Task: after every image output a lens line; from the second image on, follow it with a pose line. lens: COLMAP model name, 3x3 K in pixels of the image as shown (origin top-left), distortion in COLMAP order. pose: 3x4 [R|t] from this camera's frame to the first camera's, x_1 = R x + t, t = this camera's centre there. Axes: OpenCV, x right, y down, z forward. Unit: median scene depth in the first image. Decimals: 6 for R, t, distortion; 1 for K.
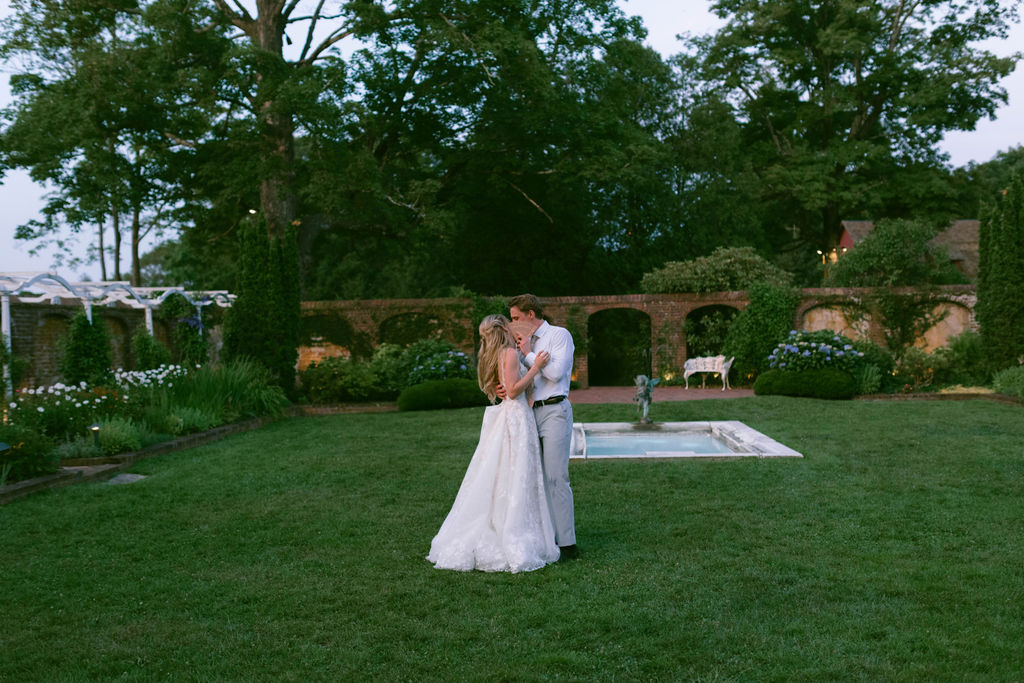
lens RADIAL K [[1001.4, 0, 512.0], [0, 1001.4, 341.5], [0, 0, 1]] dist [0.001386, 0.012482]
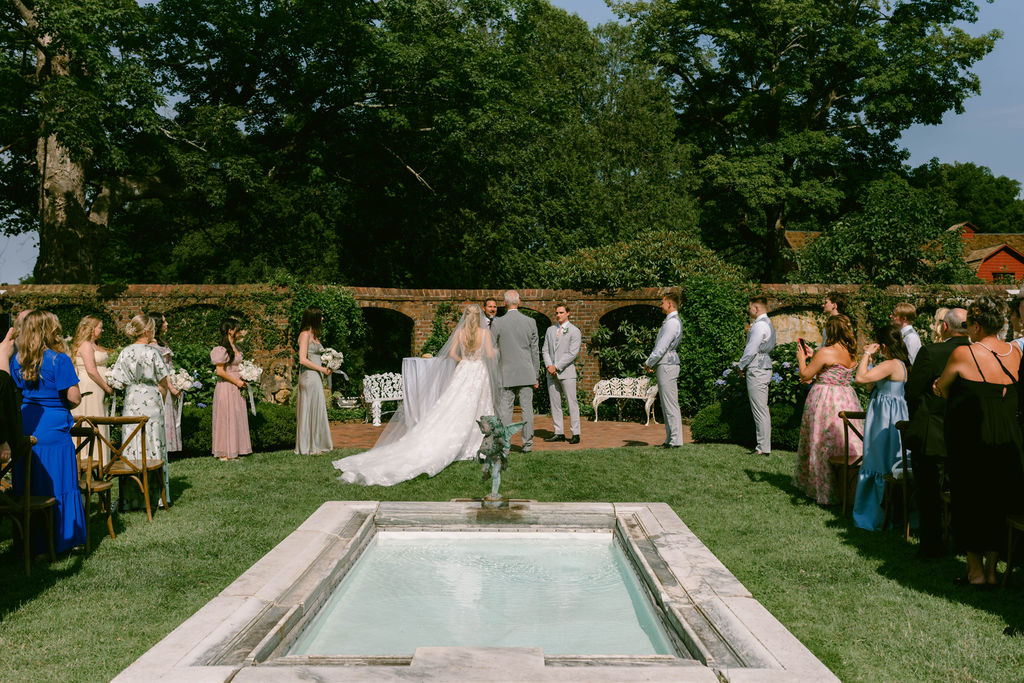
lens RADIAL K [[988.0, 0, 512.0], [0, 988.0, 341.5], [0, 0, 1]] dist [-0.000510, 0.011666]
pose [[0.997713, 0.023403, 0.063407, 0.066717], [-0.022633, 0.999661, -0.012835, 0.000530], [-0.063686, 0.011371, 0.997905, 0.294210]]
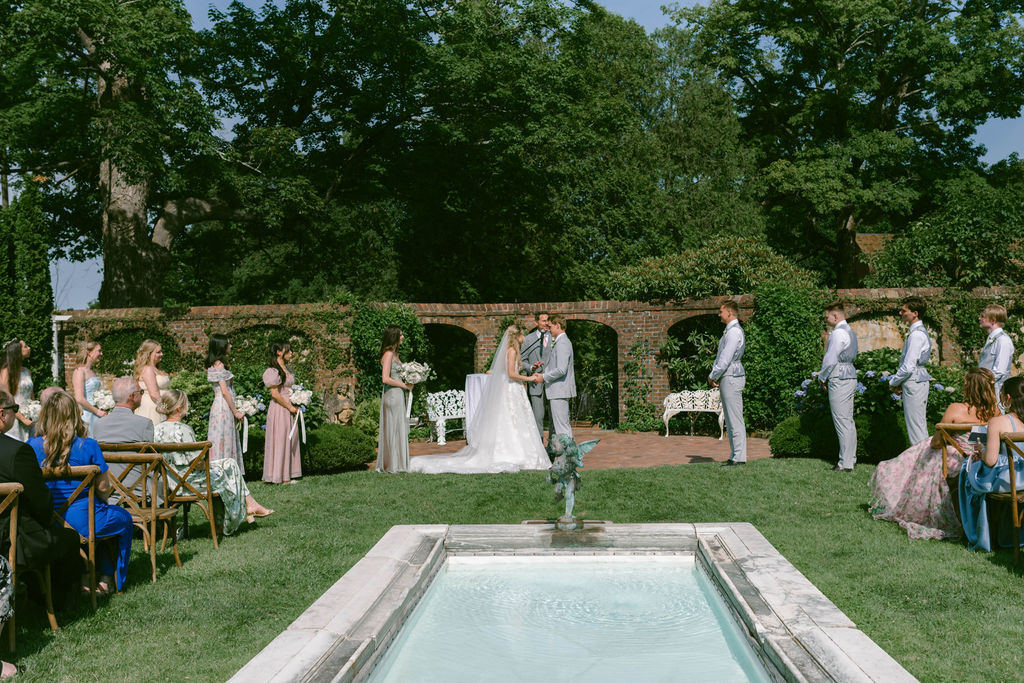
lens RADIAL K [[1001.4, 0, 512.0], [0, 1001.4, 341.5], [0, 0, 1]] dist [0.001386, 0.012482]
pose [[0.999997, 0.001184, 0.002348, 0.064213], [-0.001122, 0.999657, -0.026171, 0.000105], [-0.002378, 0.026169, 0.999655, 0.303010]]
